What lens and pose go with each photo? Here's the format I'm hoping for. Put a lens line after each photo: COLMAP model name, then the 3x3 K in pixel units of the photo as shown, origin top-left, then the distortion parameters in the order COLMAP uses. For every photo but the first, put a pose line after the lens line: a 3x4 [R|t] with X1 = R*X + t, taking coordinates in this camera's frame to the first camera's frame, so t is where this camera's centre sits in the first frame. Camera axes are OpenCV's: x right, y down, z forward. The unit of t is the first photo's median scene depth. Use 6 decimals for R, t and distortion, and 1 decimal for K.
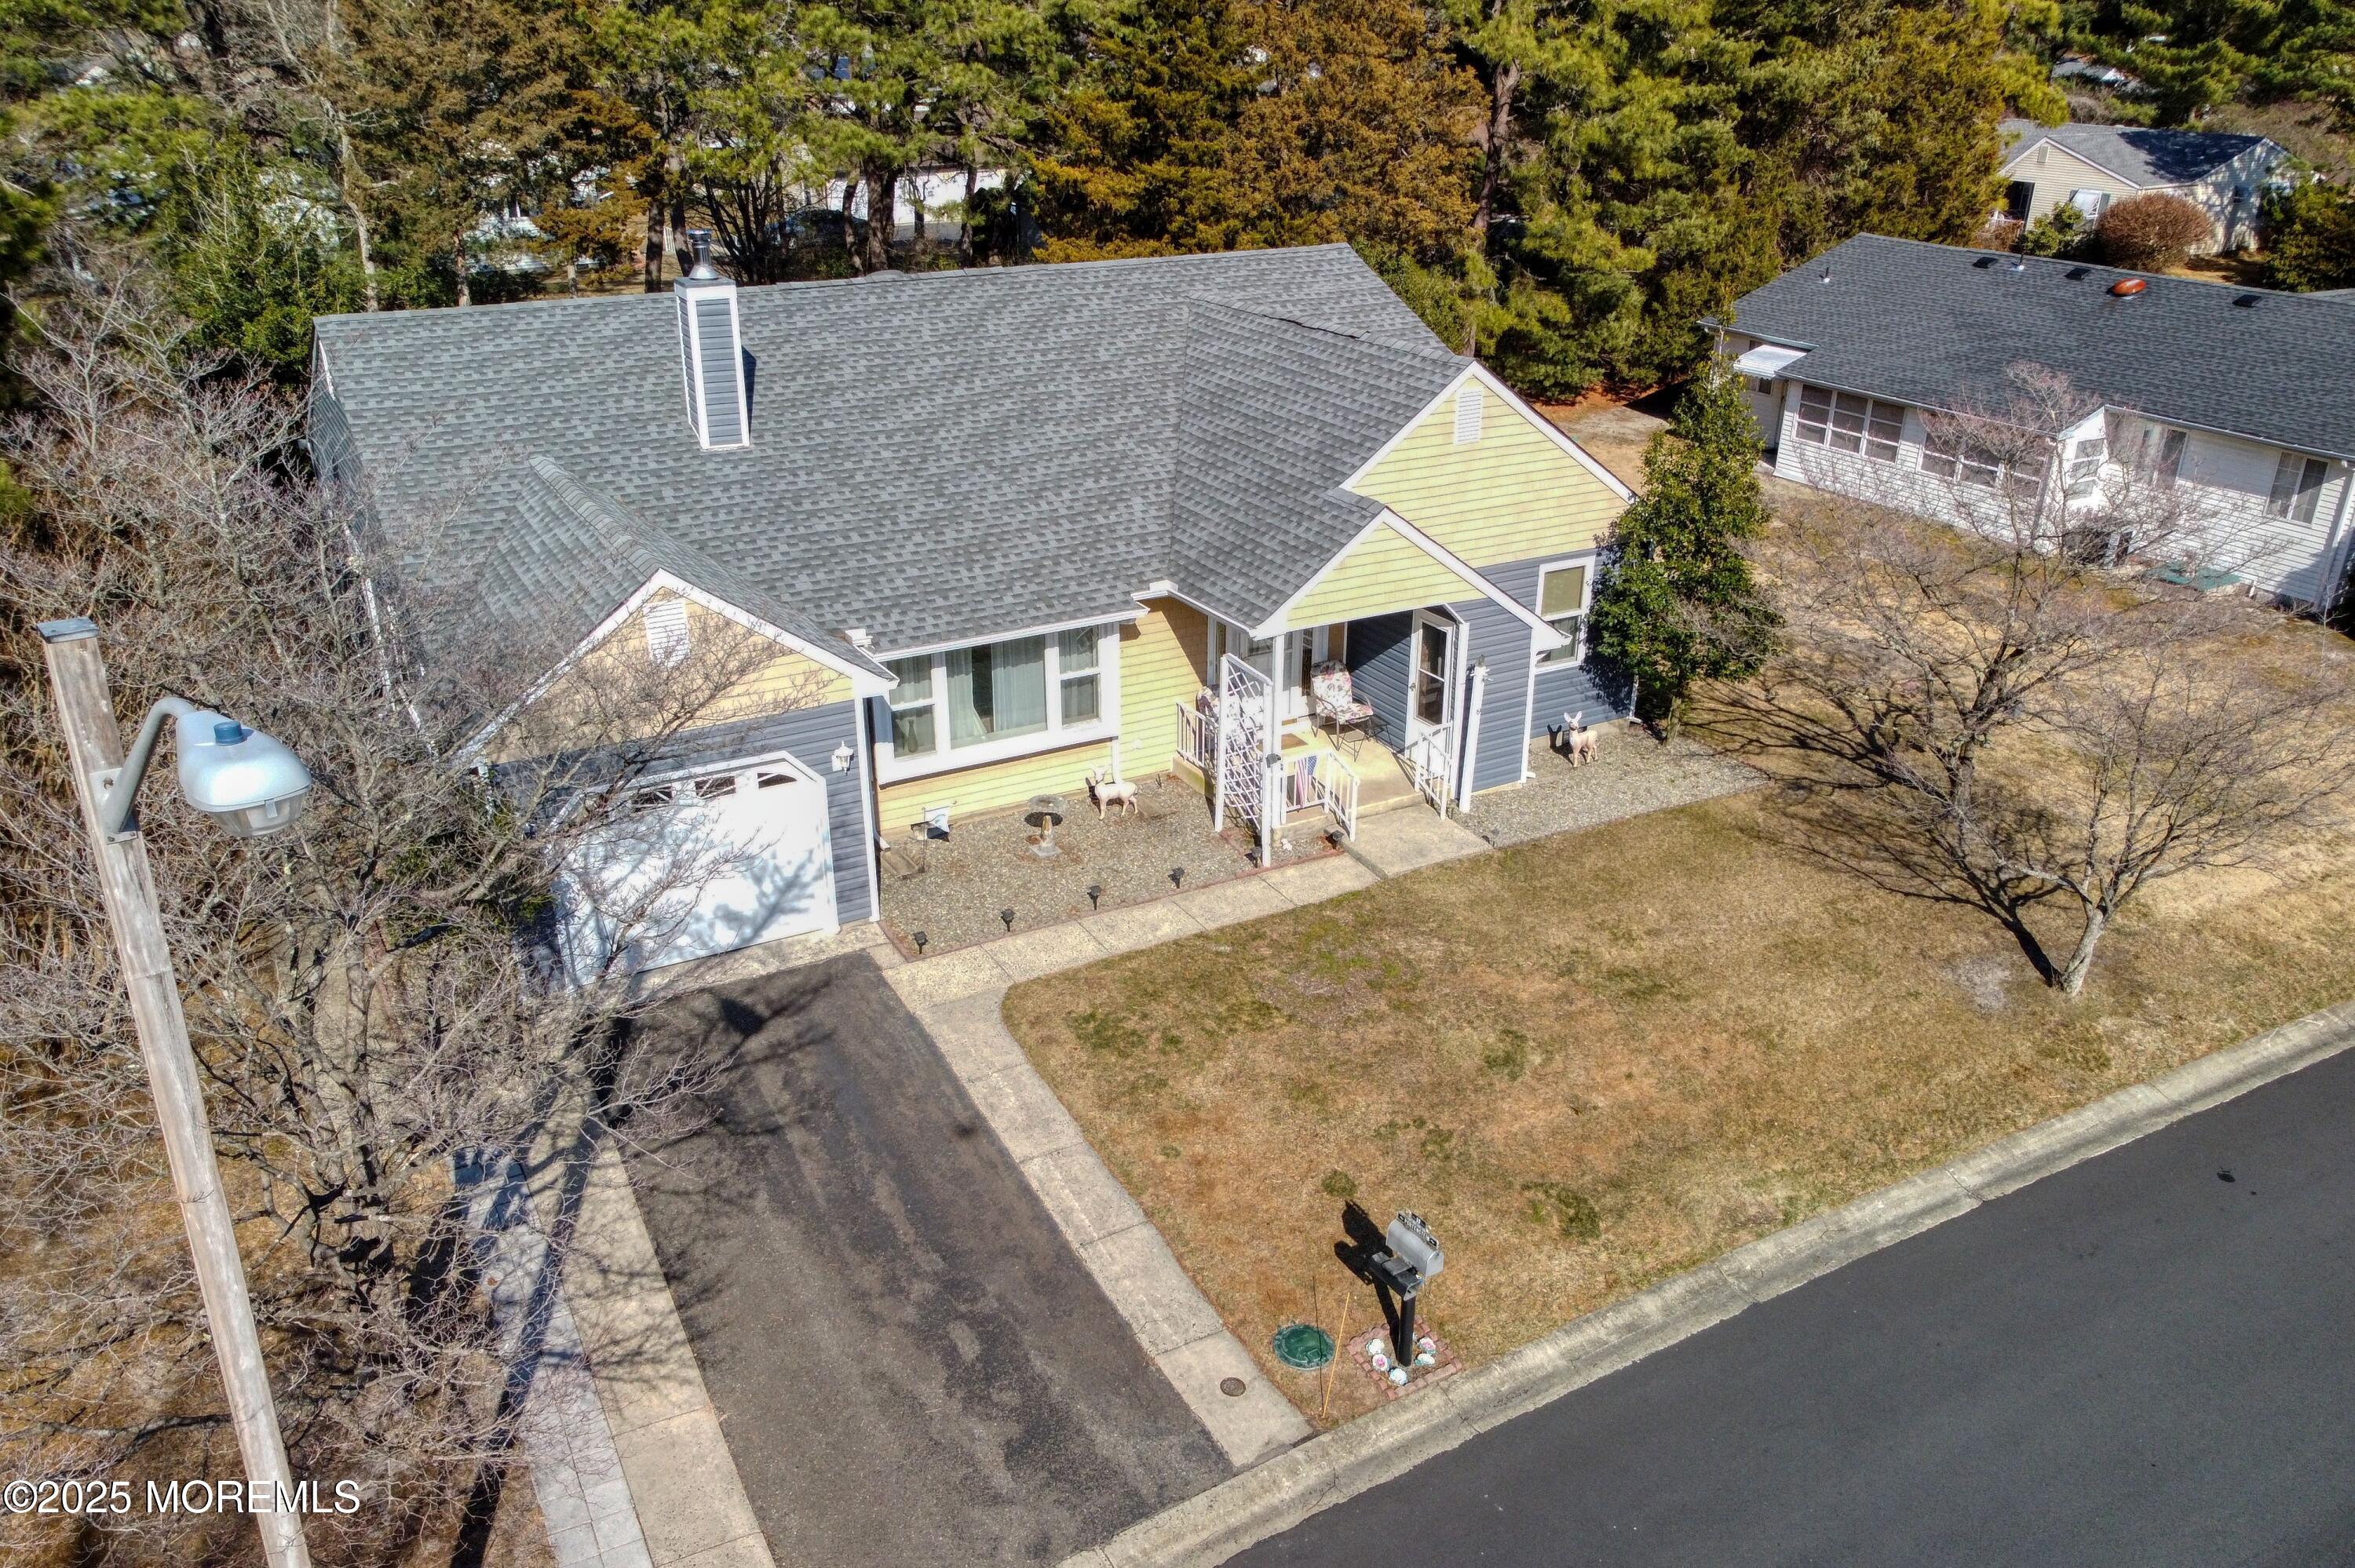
lens RADIAL K [[1822.4, 0, 1073.0], [0, 1822.4, 845.5], [0, 0, 1]] dist [-0.004968, -0.001100]
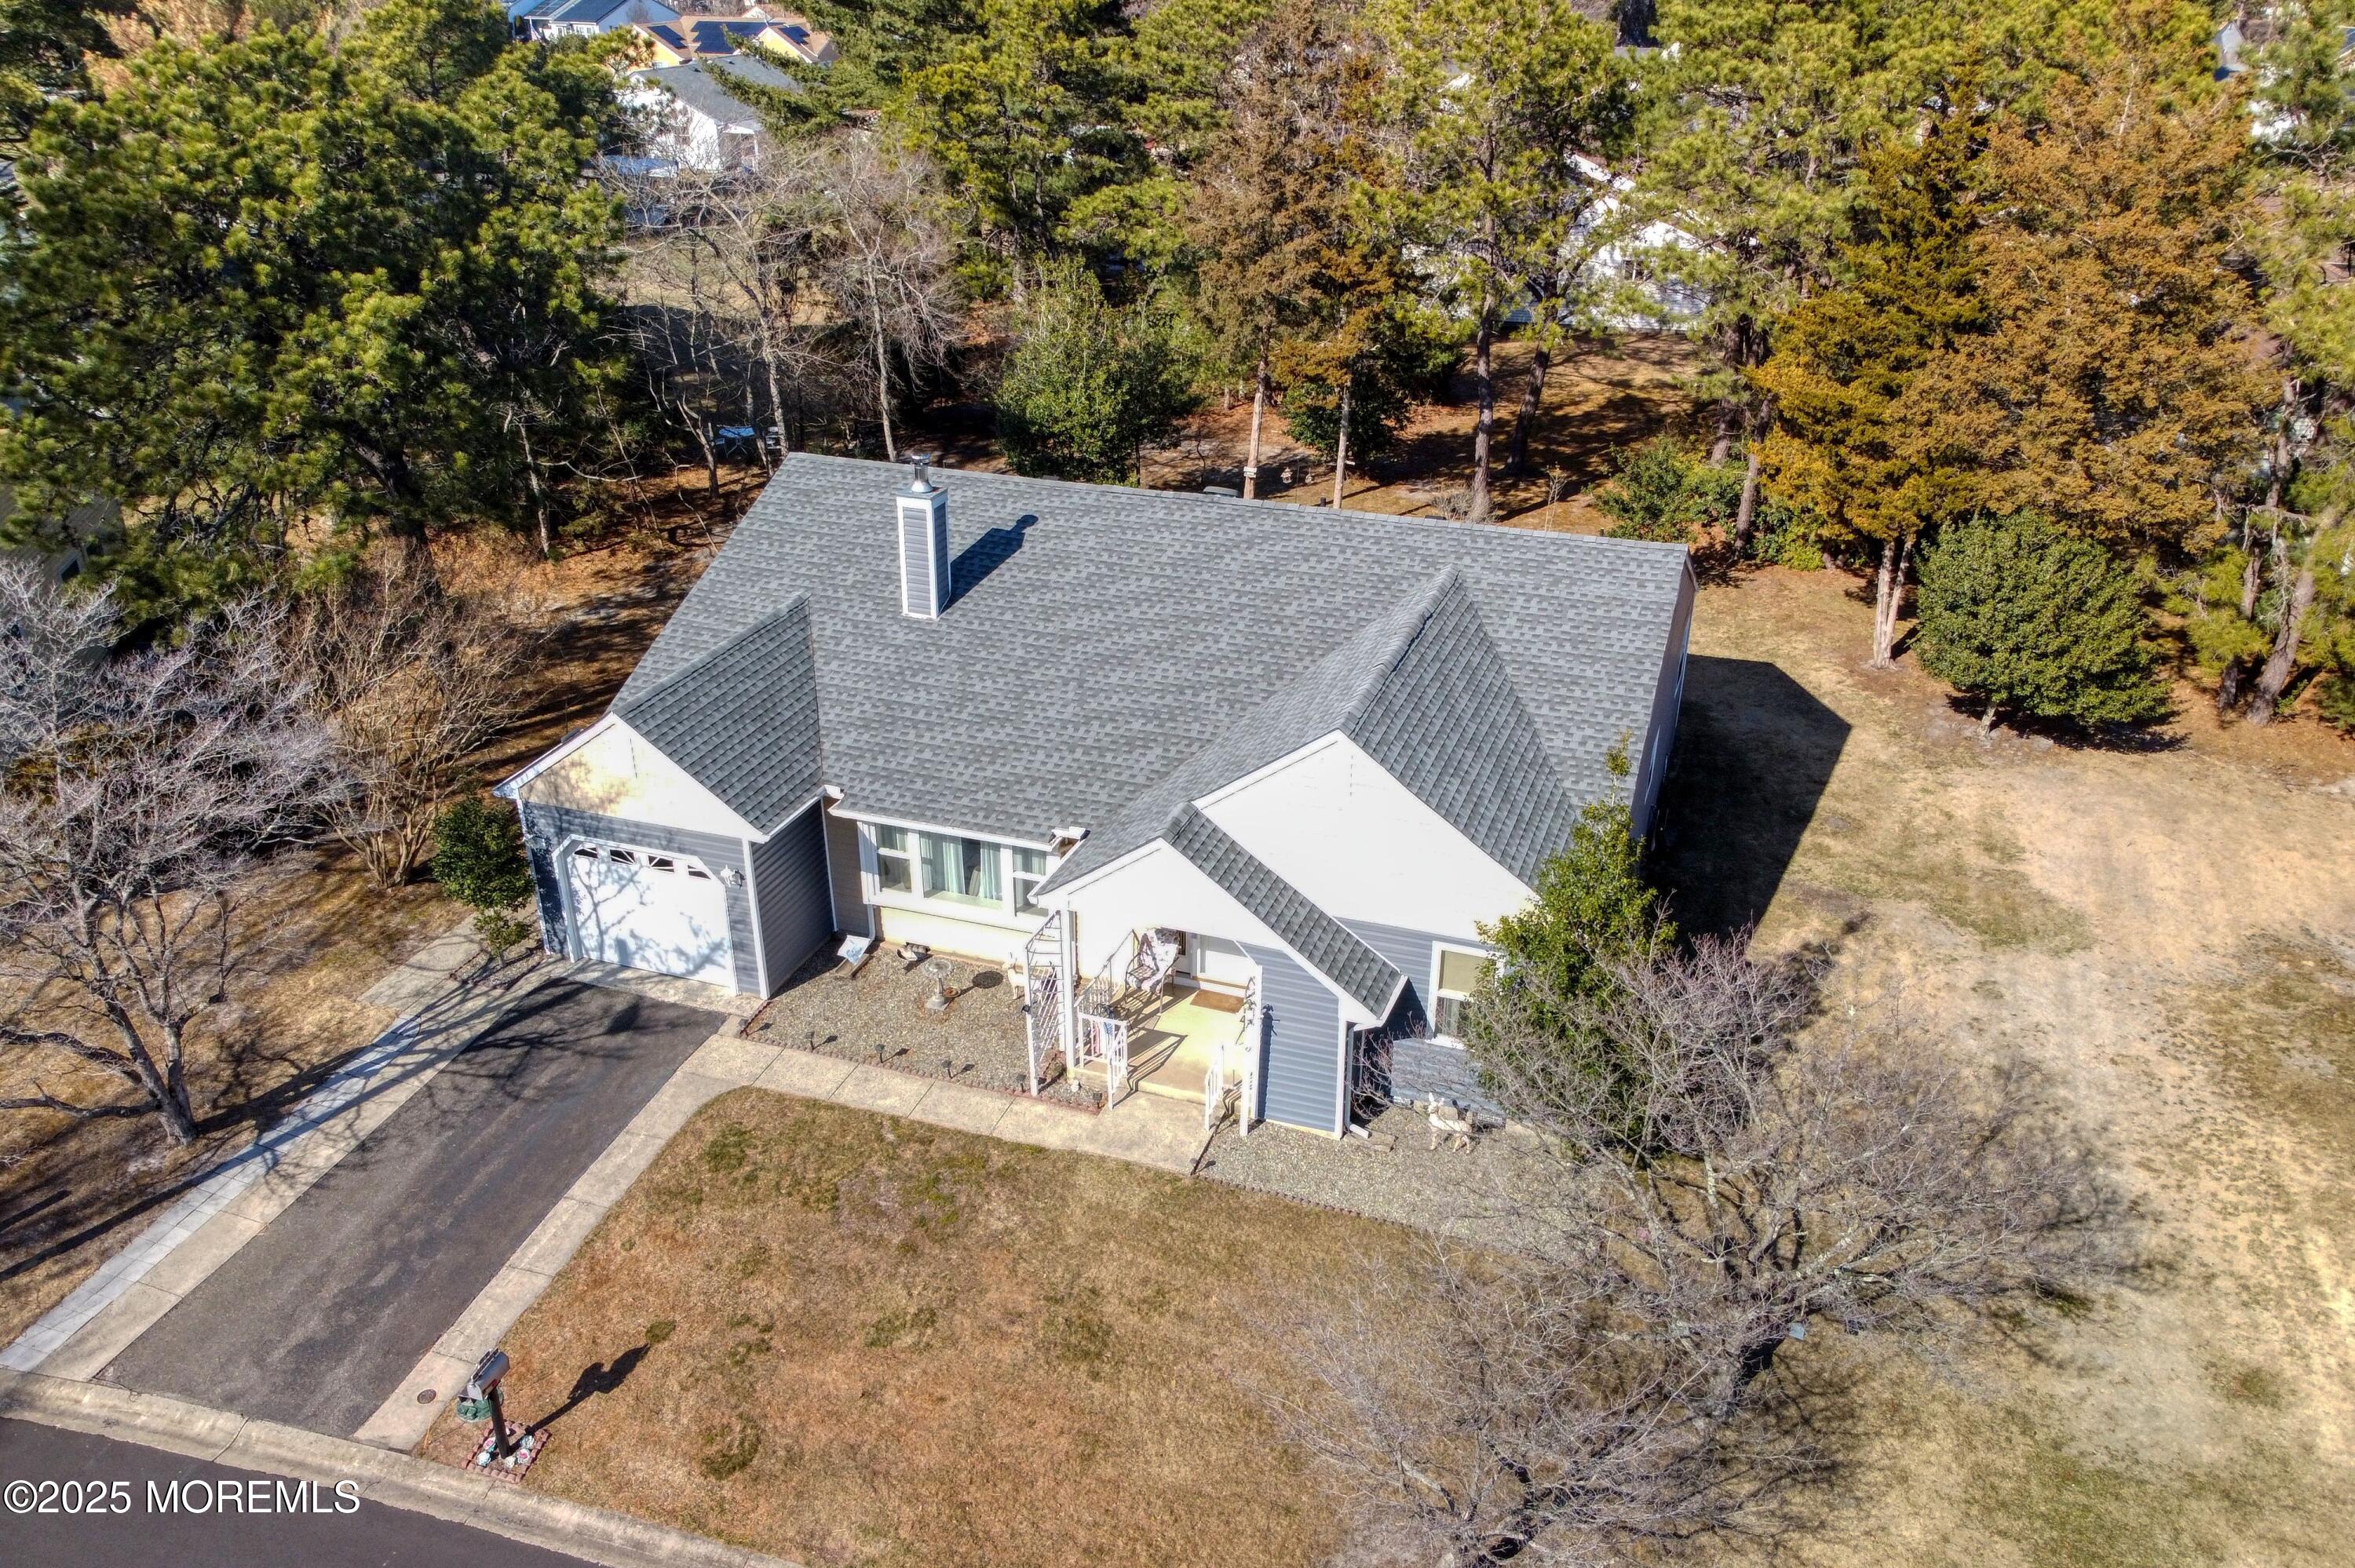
lens RADIAL K [[1748.6, 0, 1126.1], [0, 1748.6, 780.0], [0, 0, 1]] dist [-0.006904, 0.001831]
pose [[0.676873, 0.320991, -0.662425, 0.903684], [-0.310546, 0.940431, 0.138384, -0.384082], [0.667386, 0.112045, 0.736235, 0.233084]]
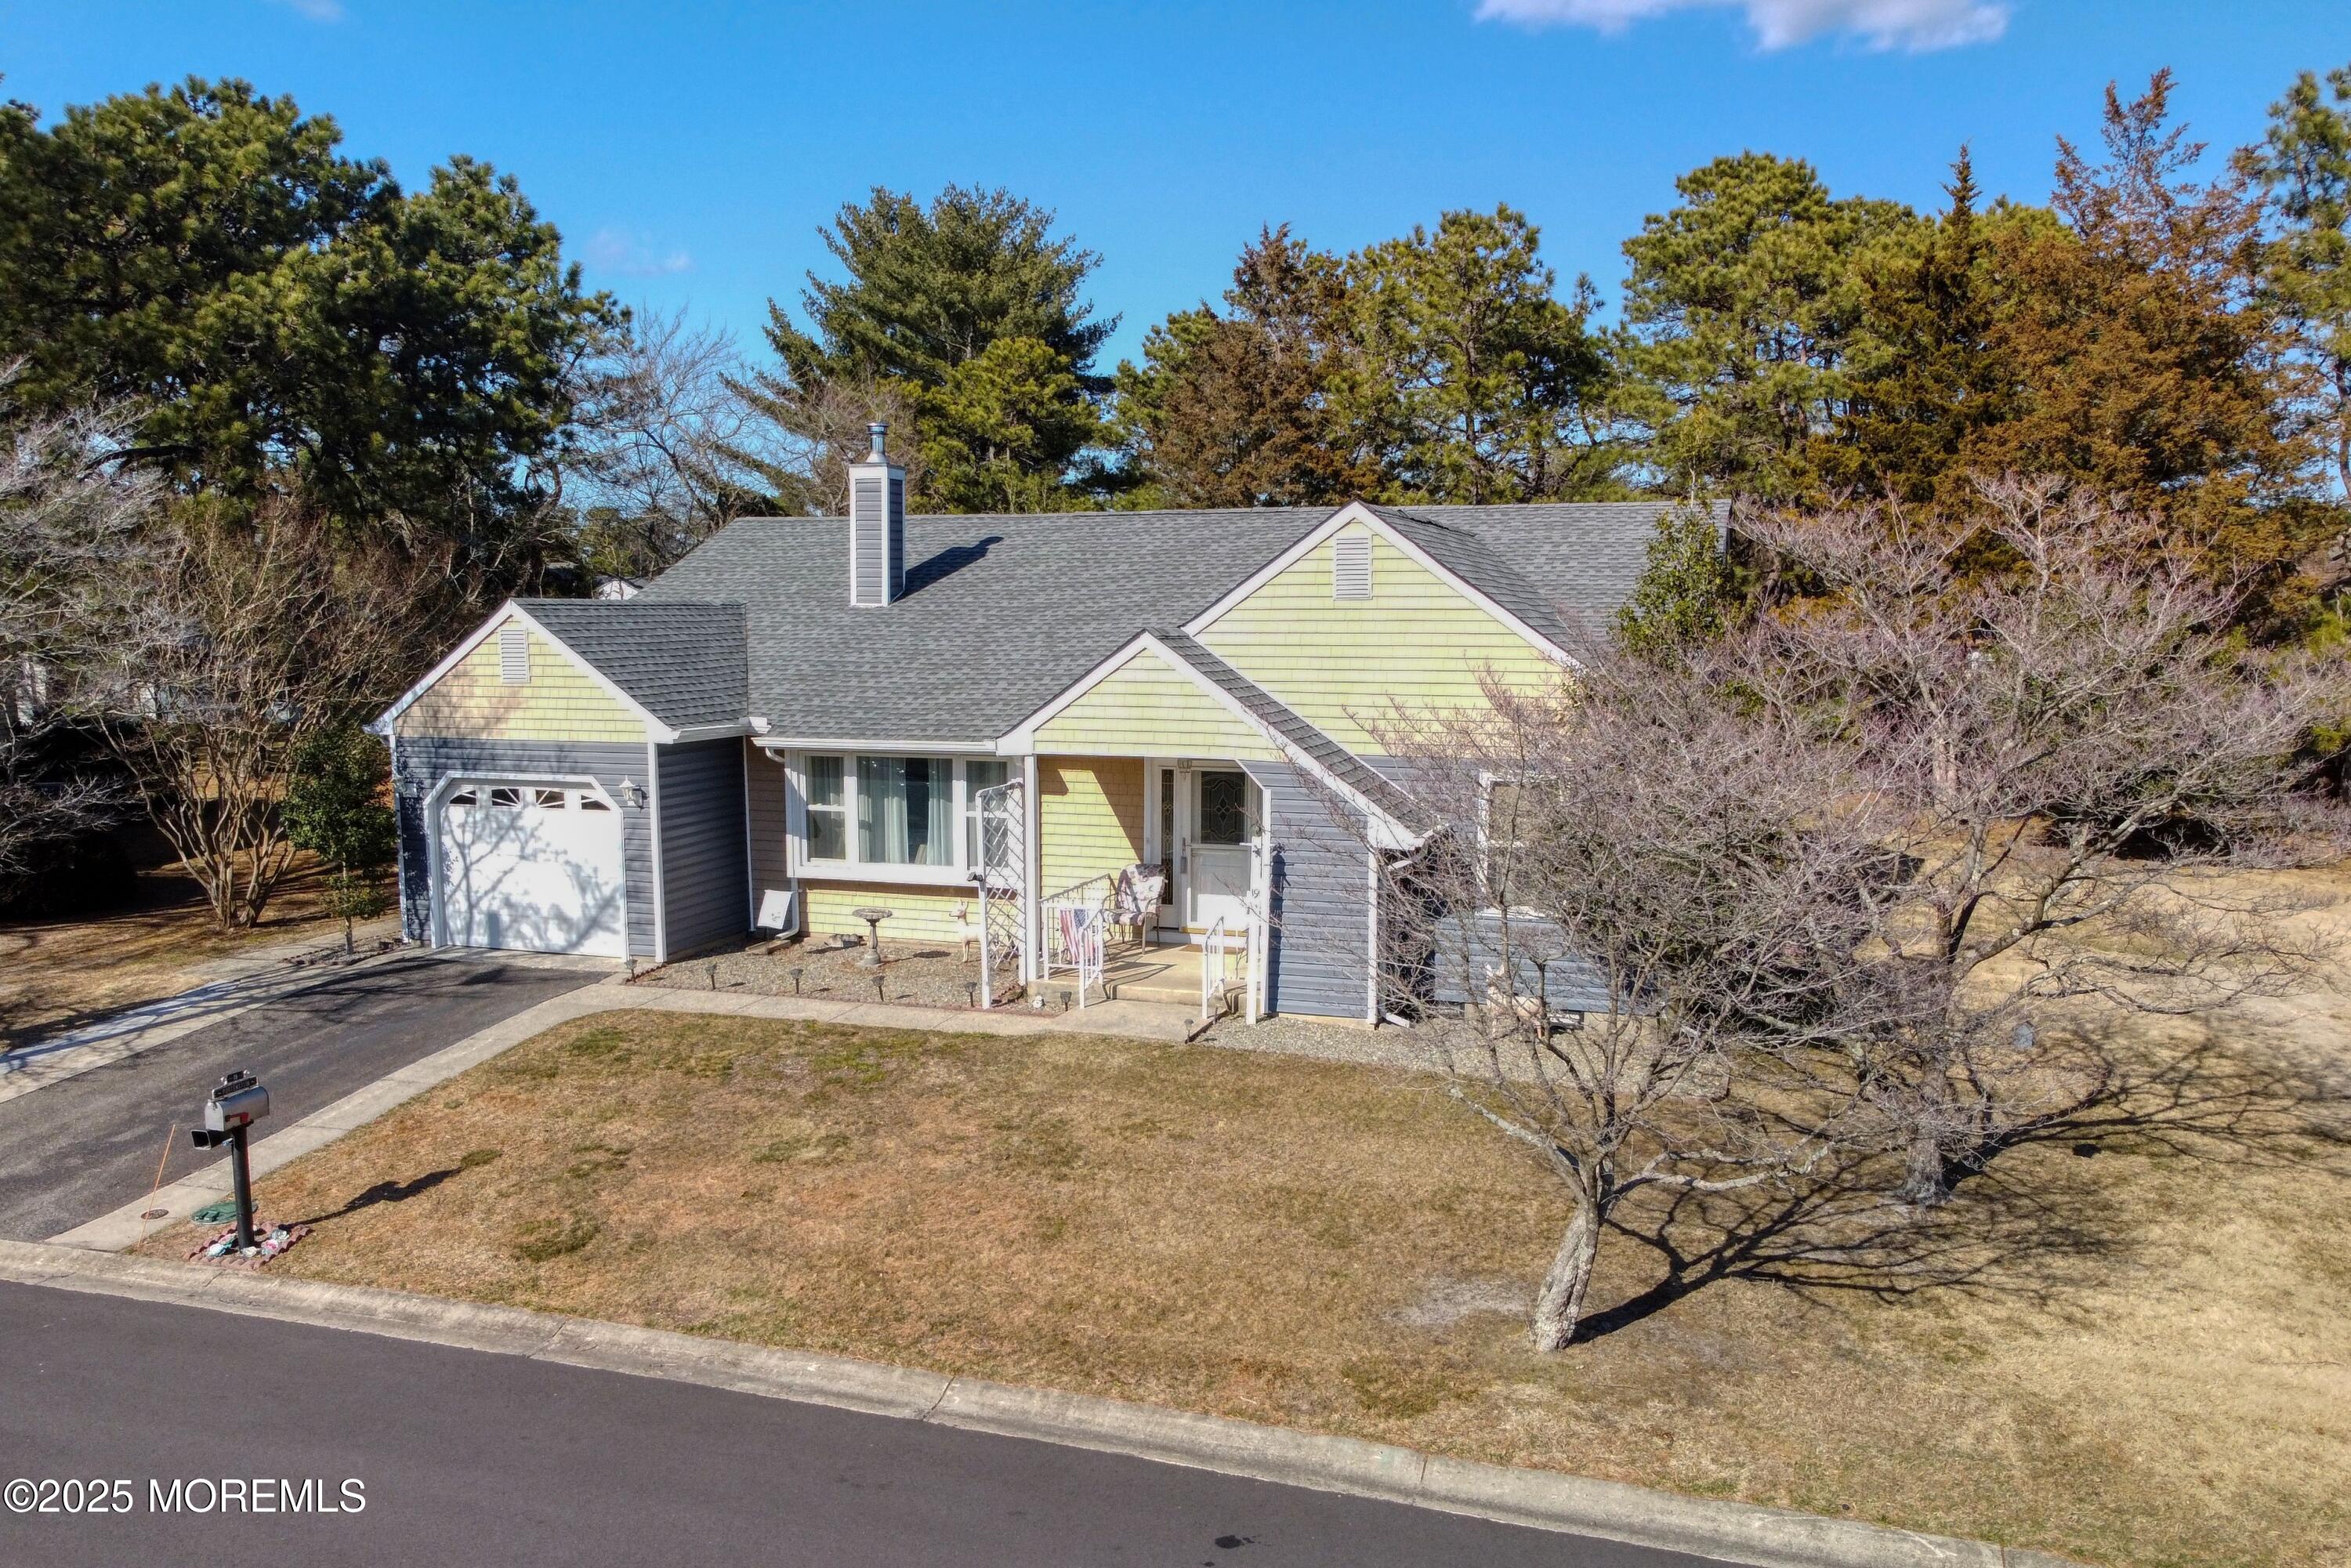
lens RADIAL K [[1819.5, 0, 1071.2], [0, 1819.5, 845.4], [0, 0, 1]] dist [-0.004968, -0.001100]
pose [[0.668741, 0.105714, -0.735942, 0.890089], [-0.318659, 0.935070, -0.155244, 0.070791], [0.671746, 0.338332, 0.659006, 0.447944]]
